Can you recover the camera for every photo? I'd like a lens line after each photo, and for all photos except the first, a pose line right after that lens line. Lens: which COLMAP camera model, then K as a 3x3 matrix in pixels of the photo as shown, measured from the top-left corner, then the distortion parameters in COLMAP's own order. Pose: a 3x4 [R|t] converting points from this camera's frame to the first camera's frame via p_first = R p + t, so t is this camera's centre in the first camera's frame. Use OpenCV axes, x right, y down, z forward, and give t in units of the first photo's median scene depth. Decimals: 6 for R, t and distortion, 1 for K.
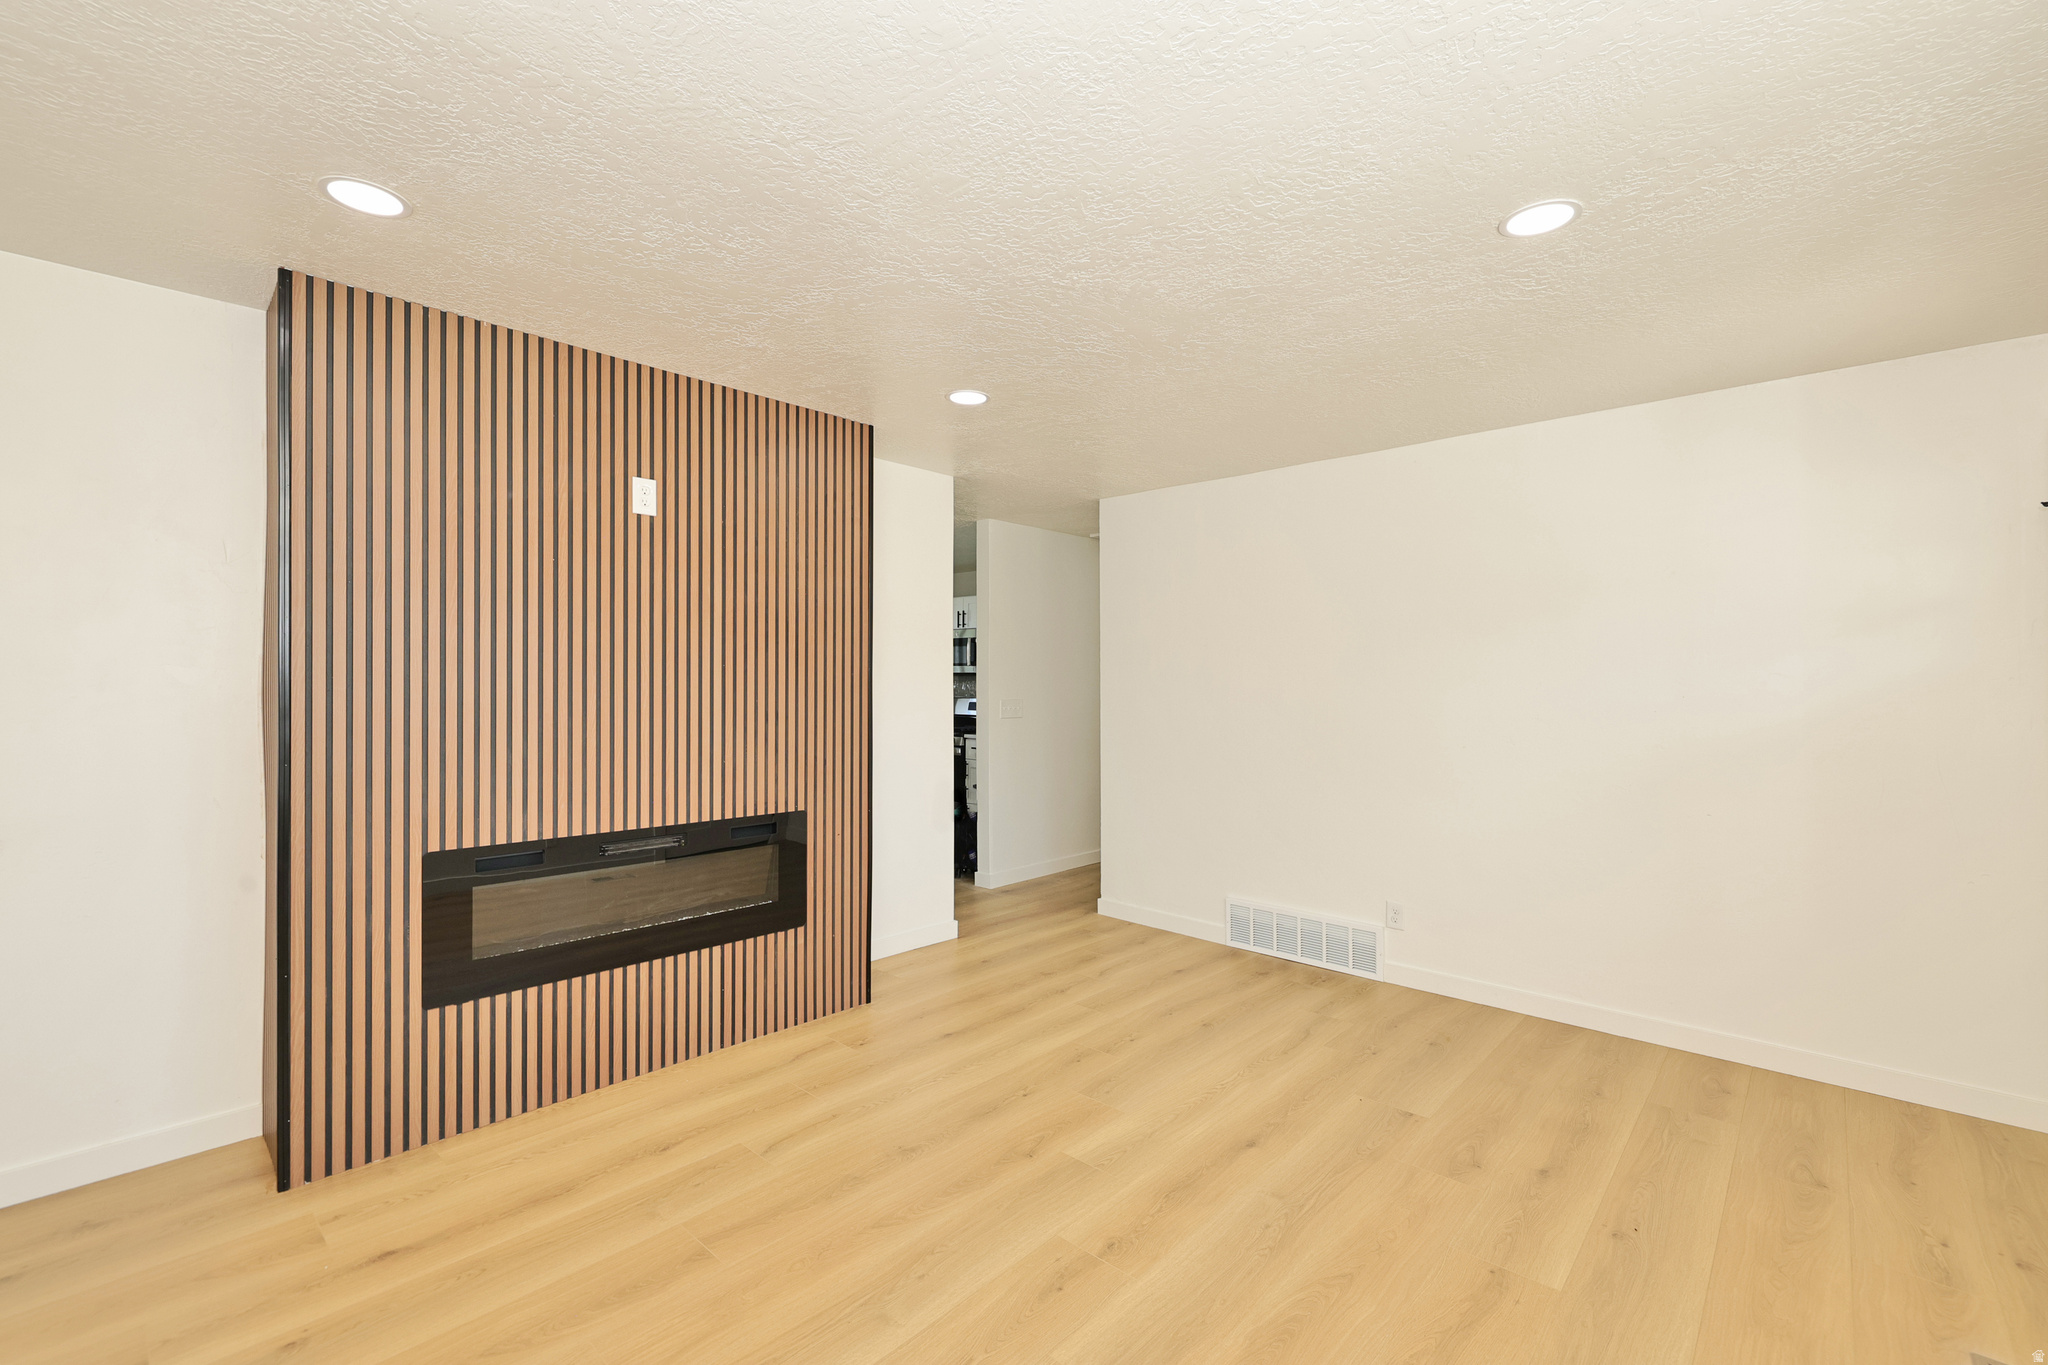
lens RADIAL K [[911.1, 0, 1011.6], [0, 911.1, 688.0], [0, 0, 1]] dist [-0.004530, 0.001347]
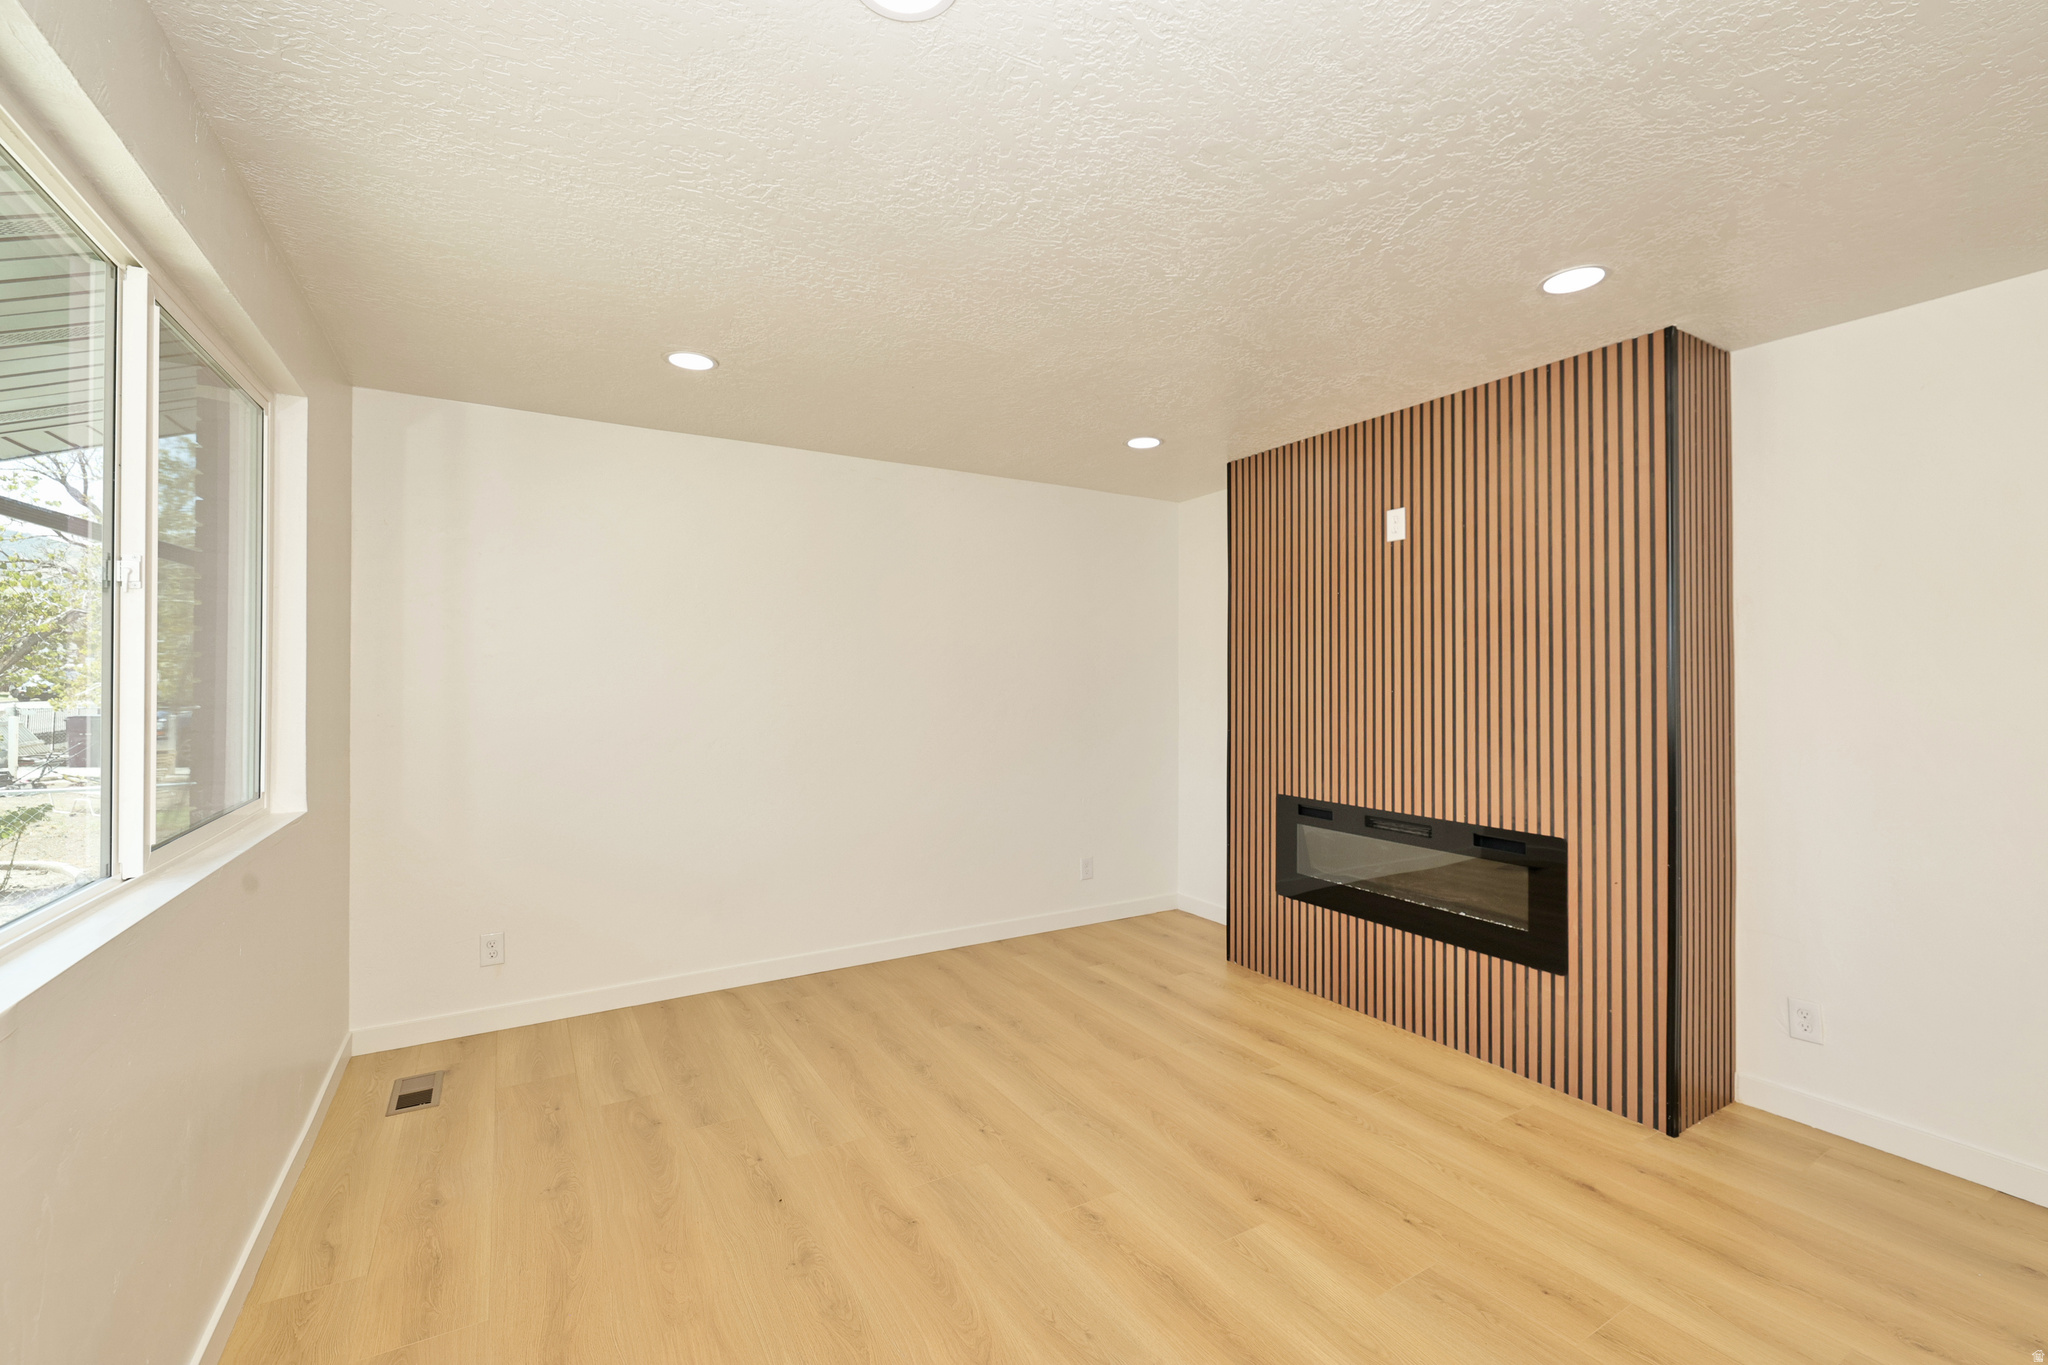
lens RADIAL K [[911.1, 0, 1038.8], [0, 911.1, 685.8], [0, 0, 1]] dist [-0.004530, 0.001347]
pose [[-0.308761, -0.003644, -0.951133, 0.820218], [-0.009814, 0.999952, -0.000645, -0.000720], [0.951089, 0.009135, -0.308782, 0.911158]]
